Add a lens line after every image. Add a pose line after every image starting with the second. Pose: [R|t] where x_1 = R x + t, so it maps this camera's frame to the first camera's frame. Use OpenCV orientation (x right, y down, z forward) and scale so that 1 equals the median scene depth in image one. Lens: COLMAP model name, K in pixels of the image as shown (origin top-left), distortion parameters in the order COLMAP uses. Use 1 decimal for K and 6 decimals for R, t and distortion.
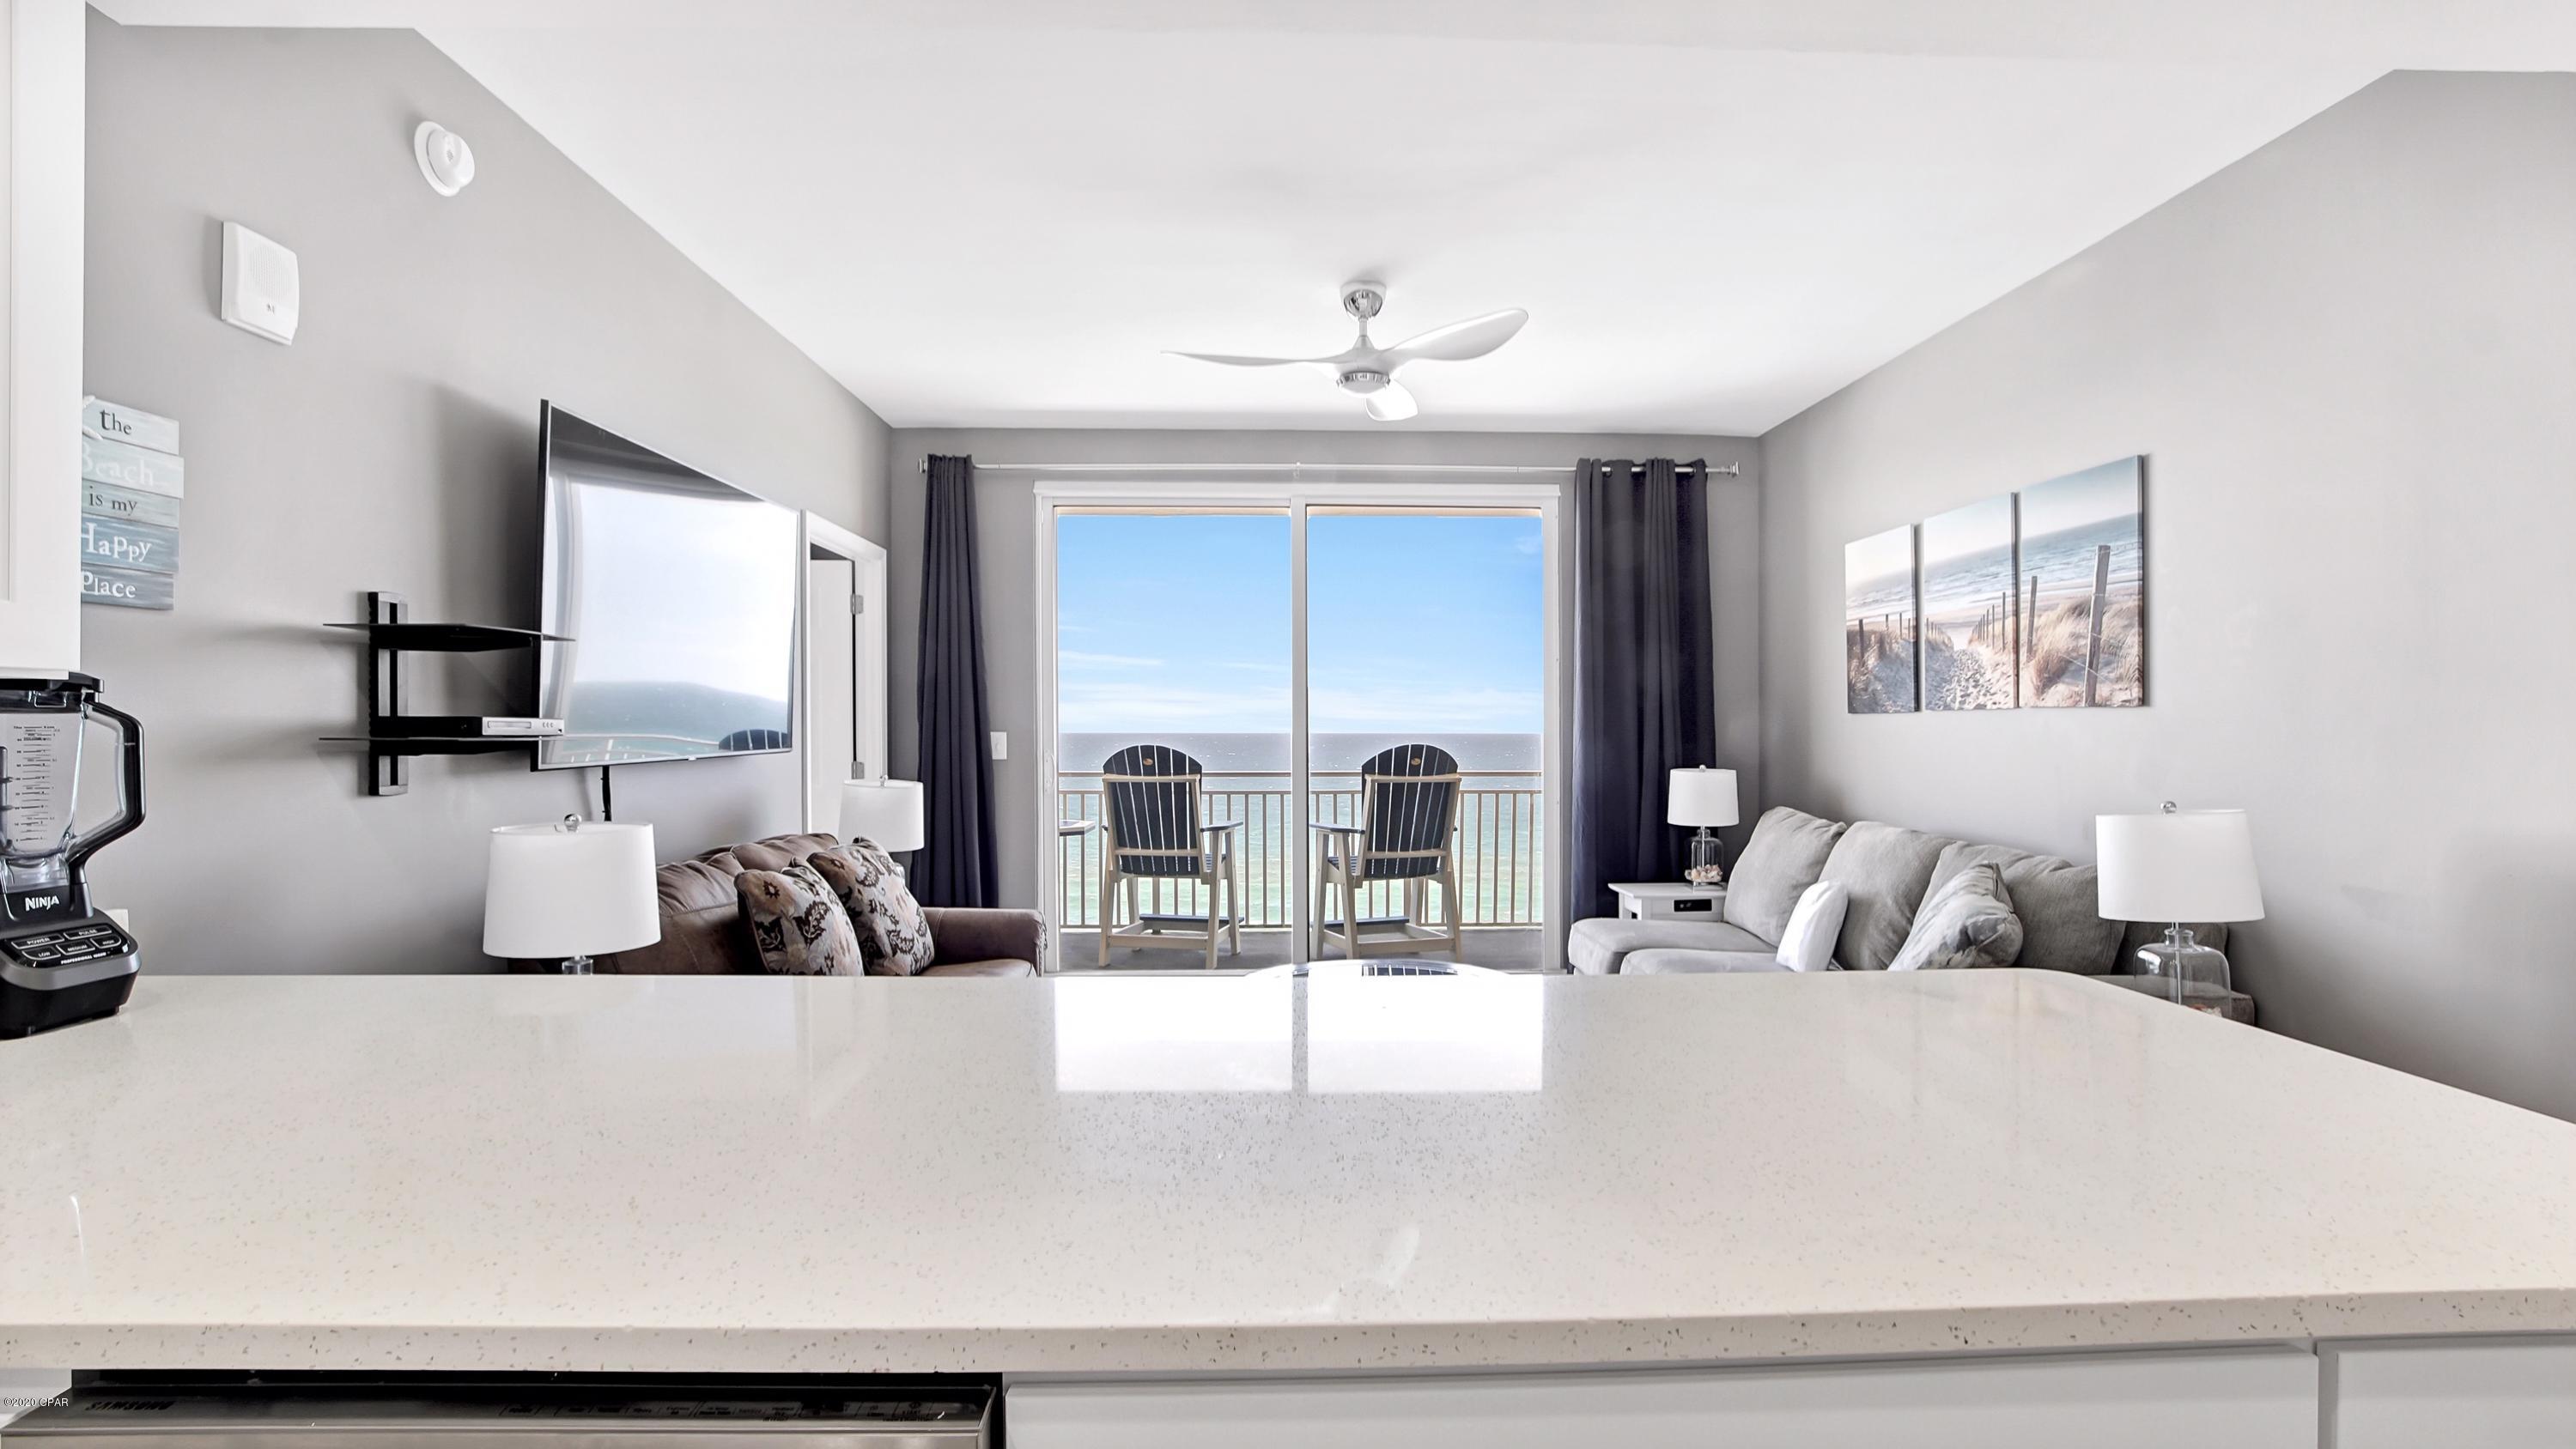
lens RADIAL K [[1172.4, 0, 1288.0], [0, 1172.4, 724.5], [0, 0, 1]] dist [-0.035375, 0.015517]
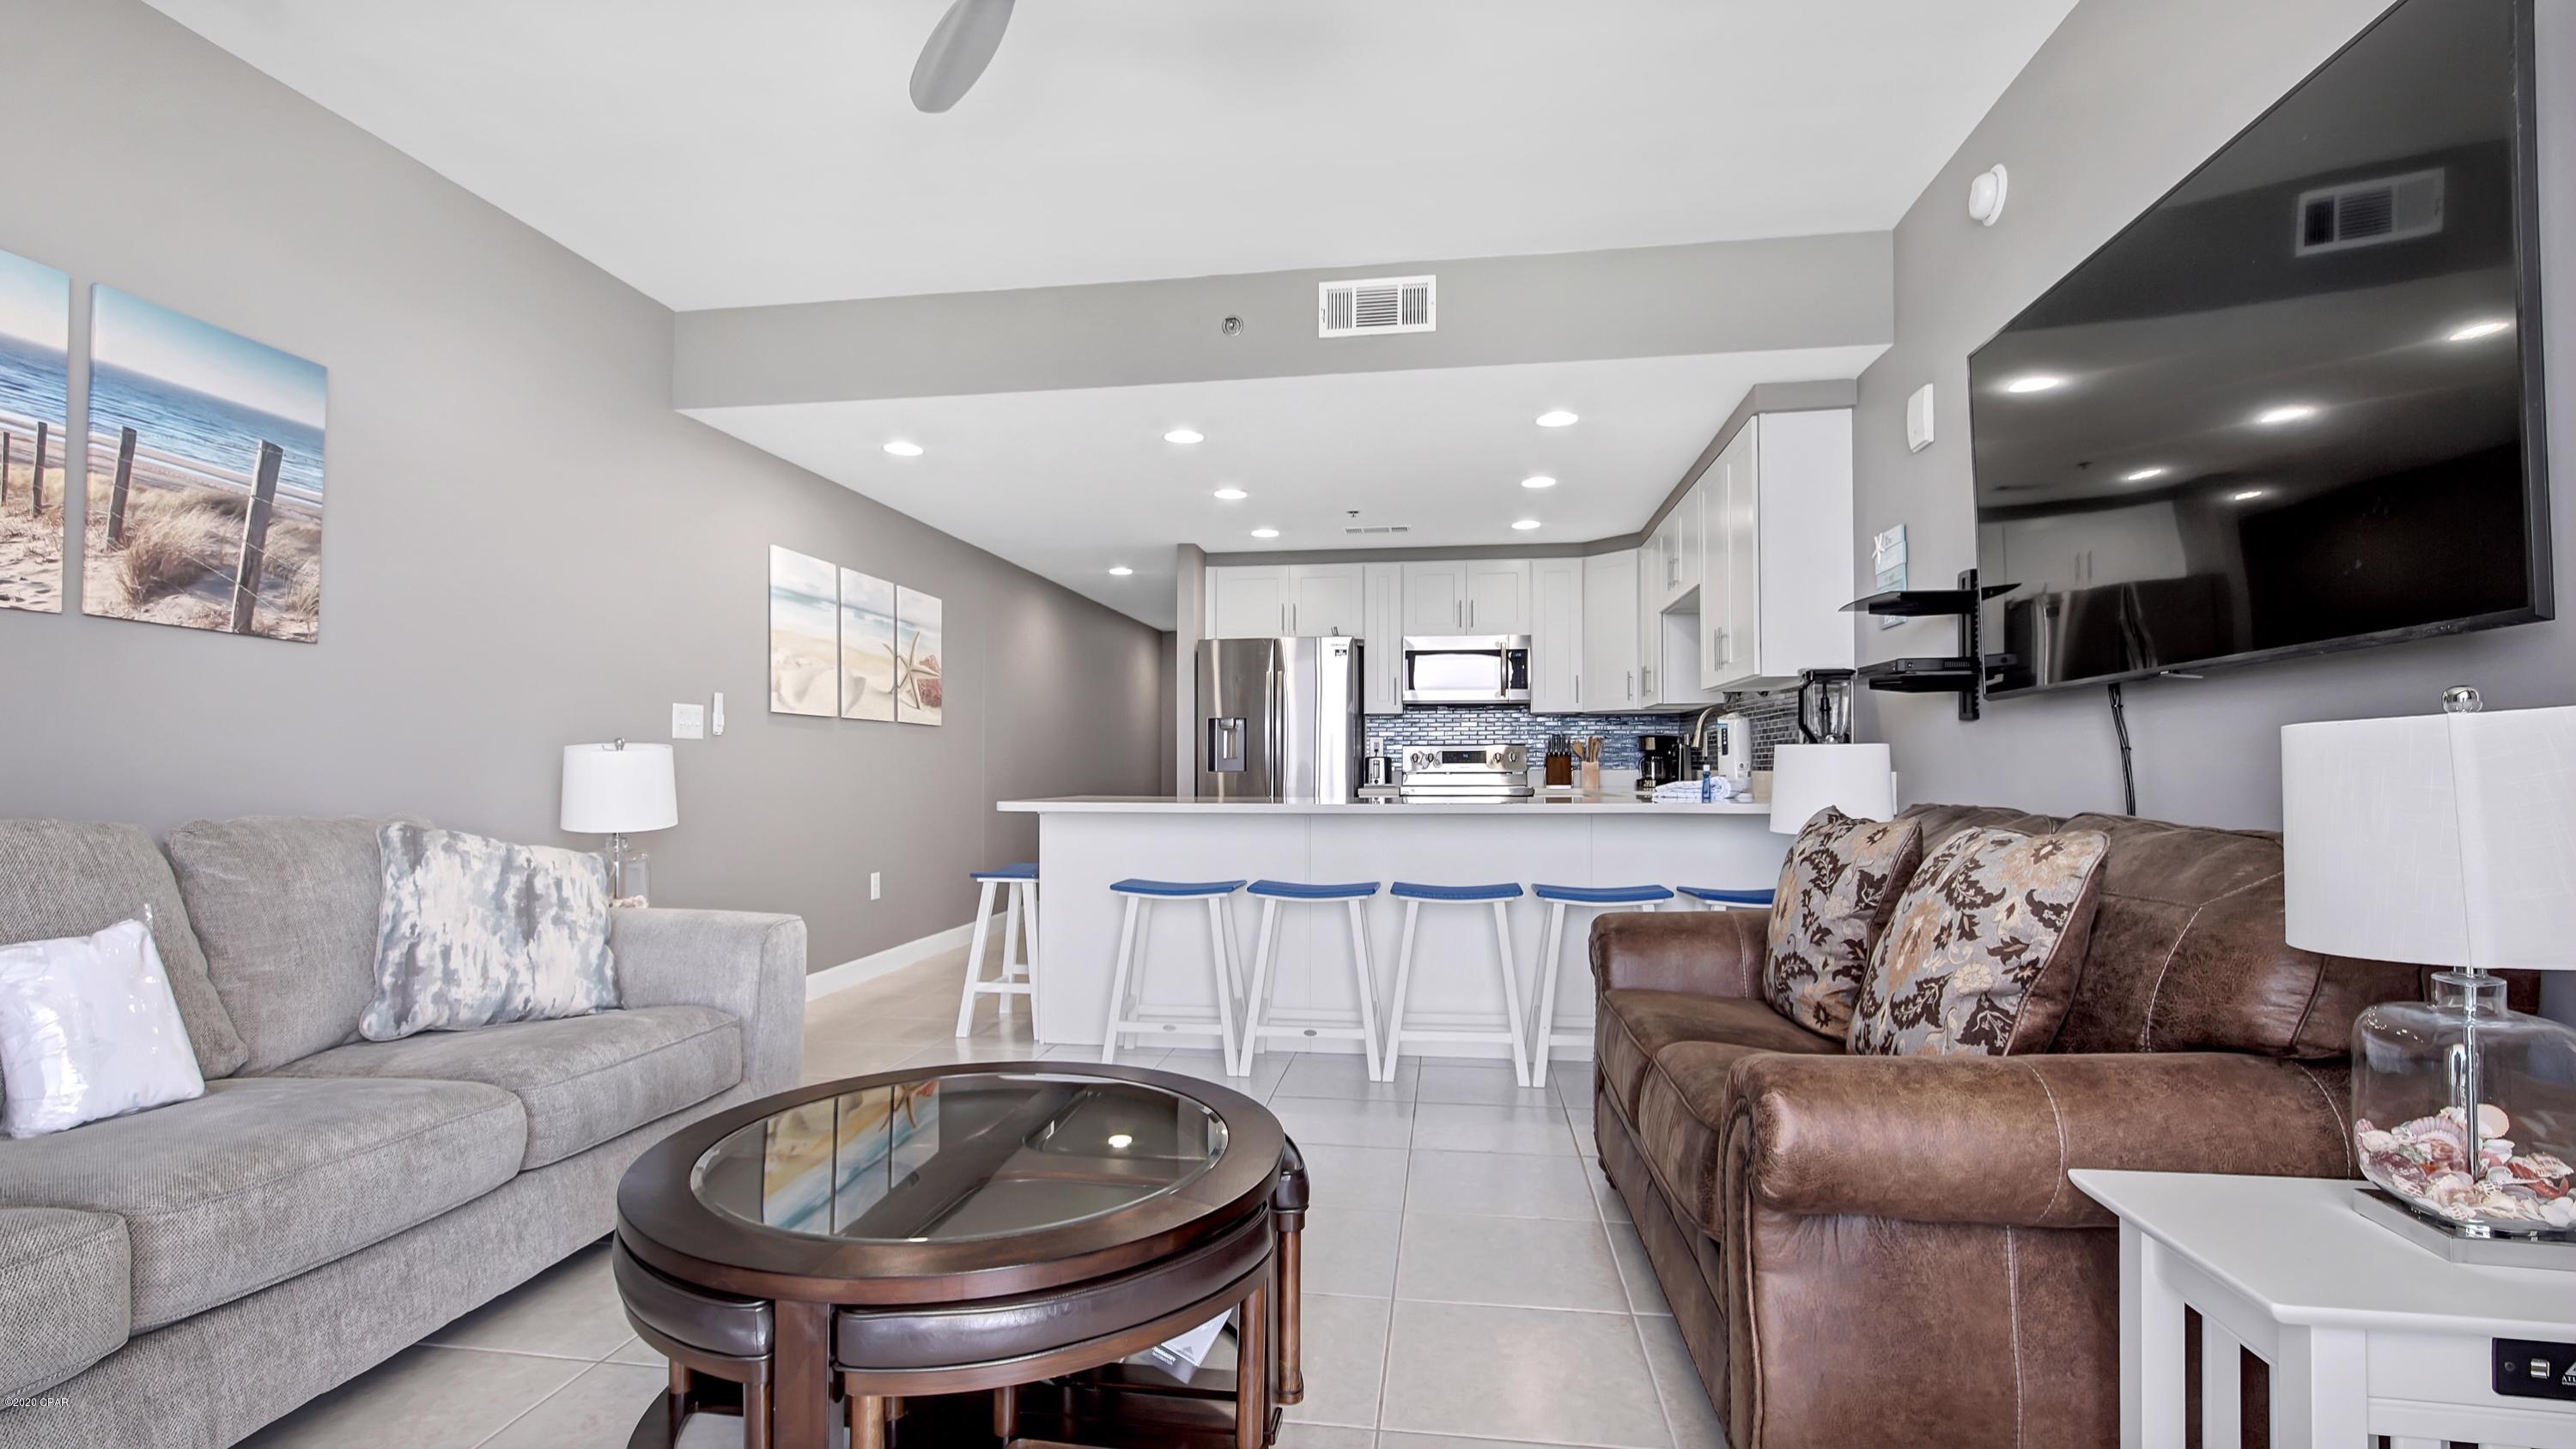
lens RADIAL K [[1192.3, 0, 1288.0], [0, 1192.3, 724.5], [0, 0, 1]] dist [-0.026206, 0.016332]
pose [[-0.984222, 0.008031, 0.176754, -0.231341], [0.001202, 0.999250, -0.038707, 0.115424], [-0.176932, -0.037884, -0.983494, 2.427644]]
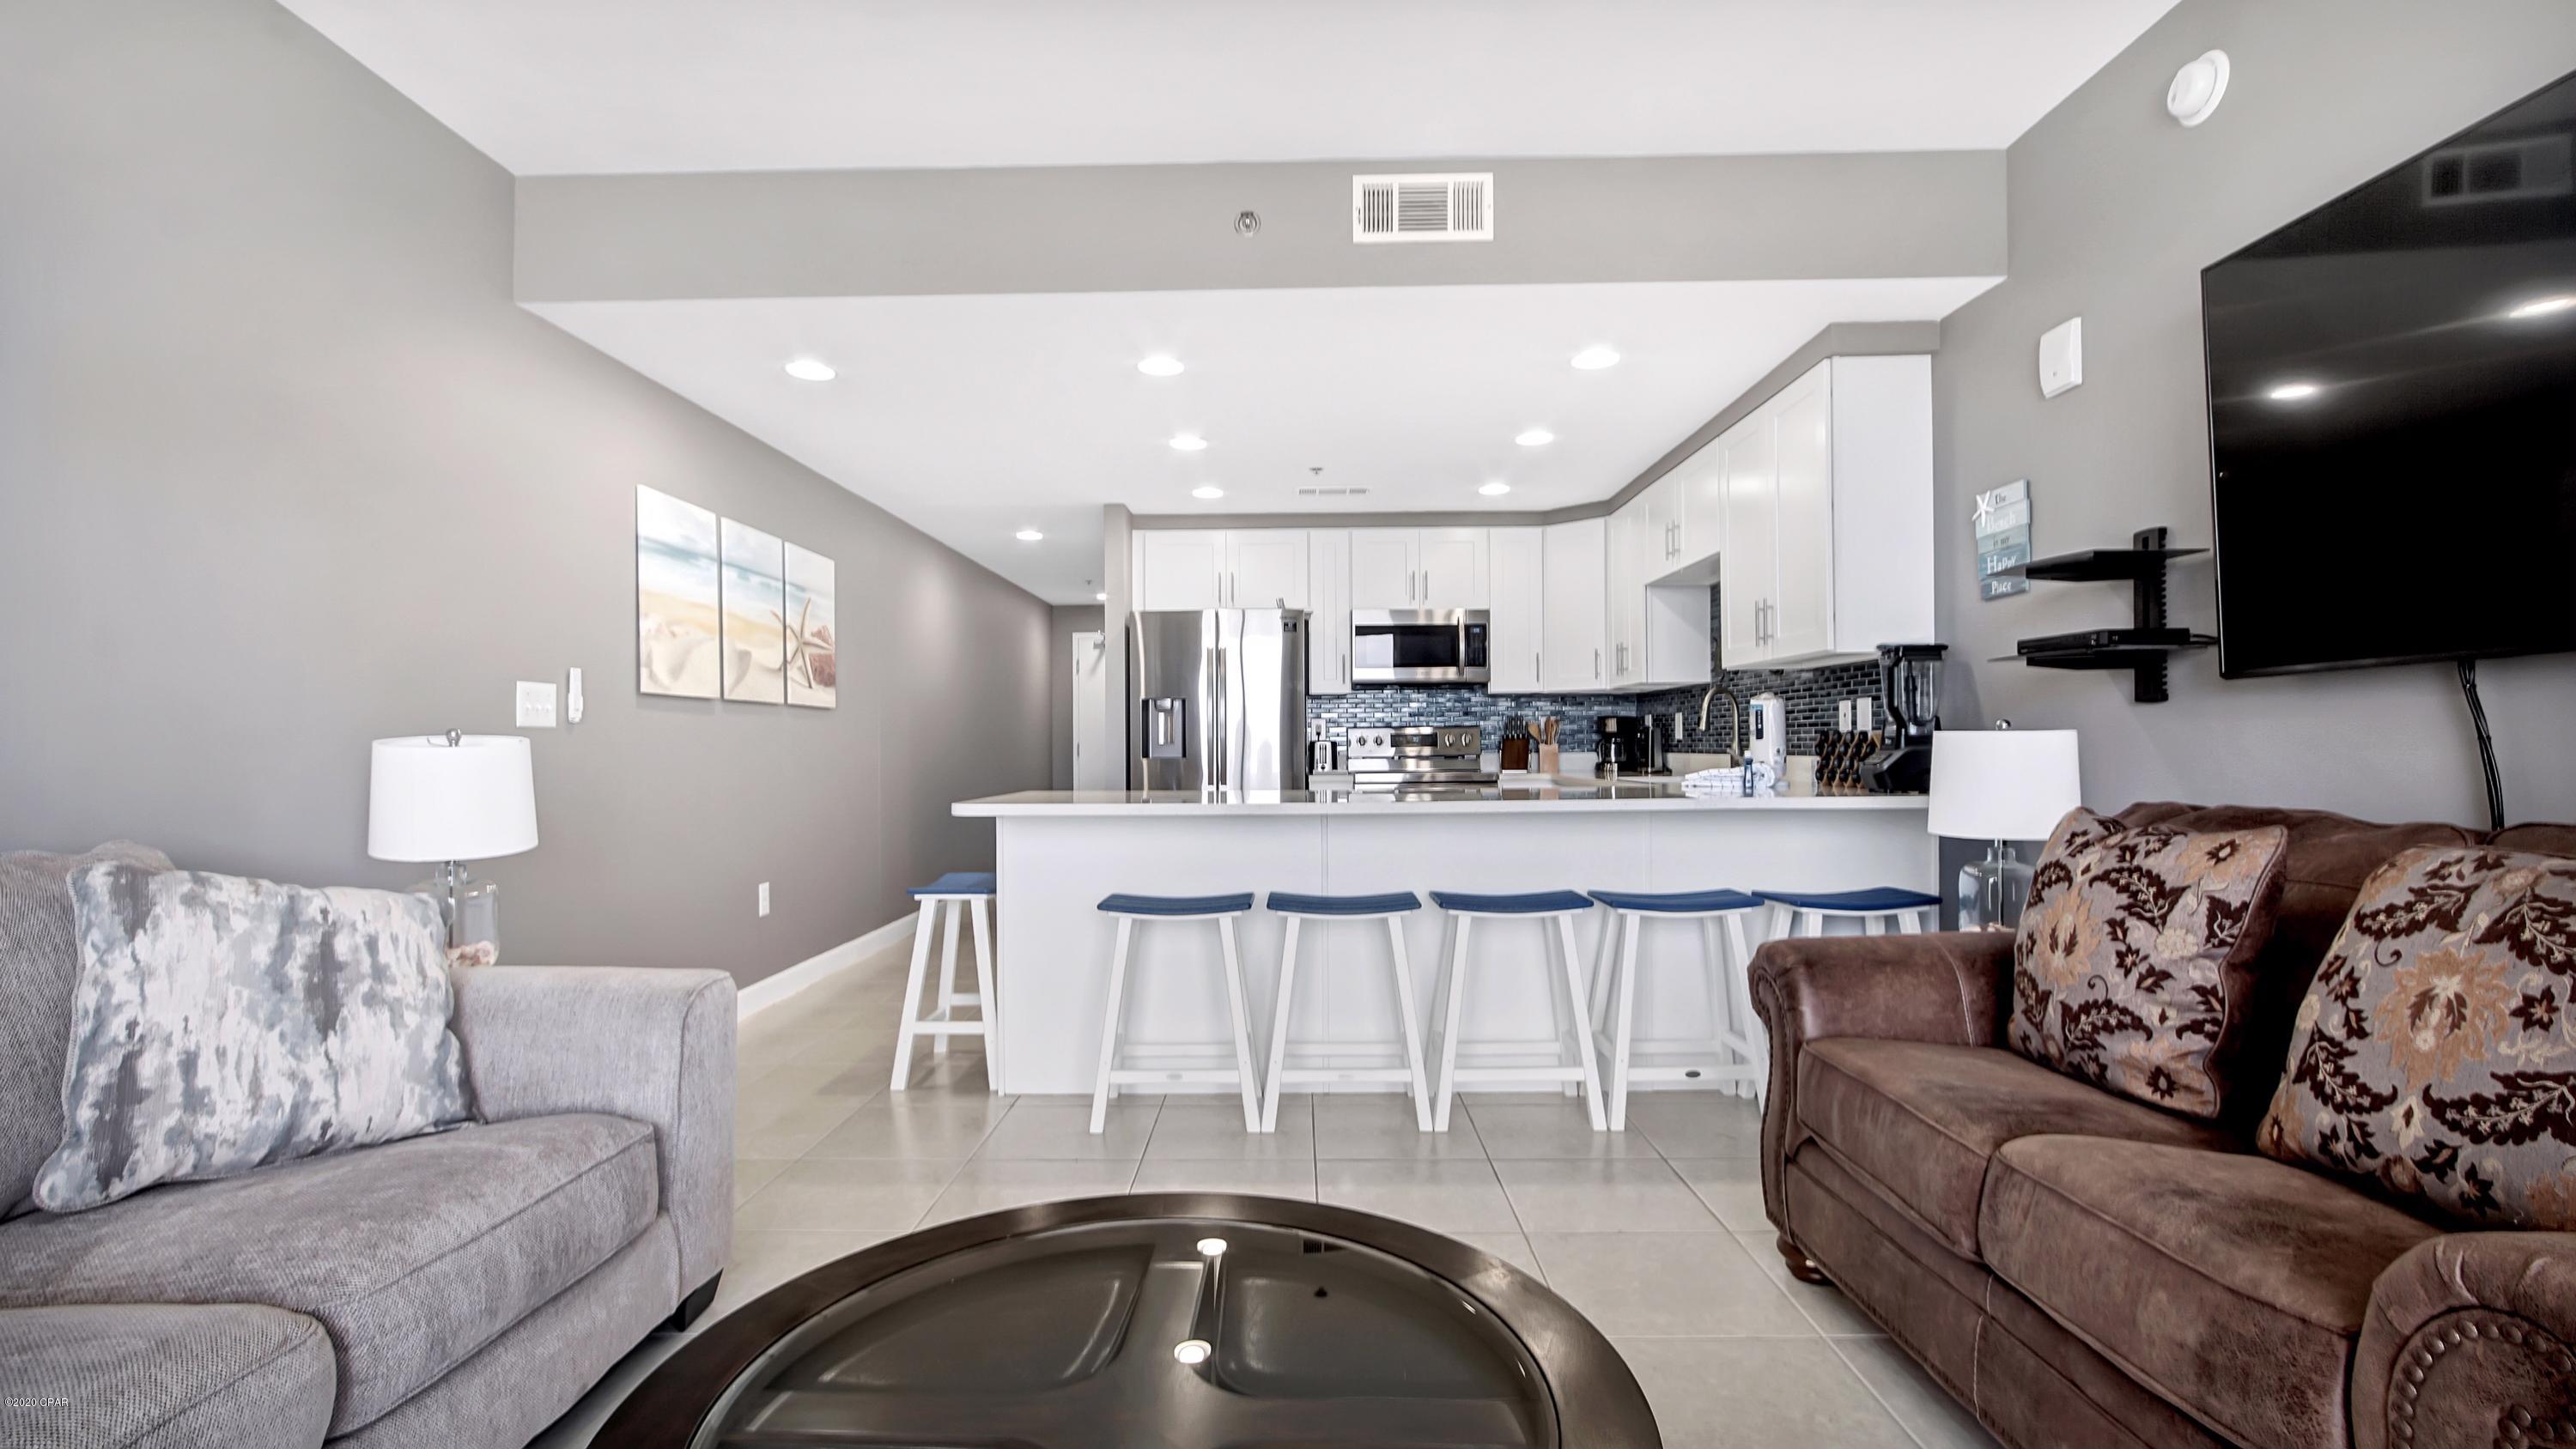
lens RADIAL K [[1172.4, 0, 1288.0], [0, 1172.4, 724.5], [0, 0, 1]] dist [-0.035375, 0.015517]
pose [[-0.999030, 0.008666, 0.043176, 0.037842], [0.007798, 0.999765, -0.020238, 0.097822], [-0.043341, -0.019881, -0.998862, 2.148884]]
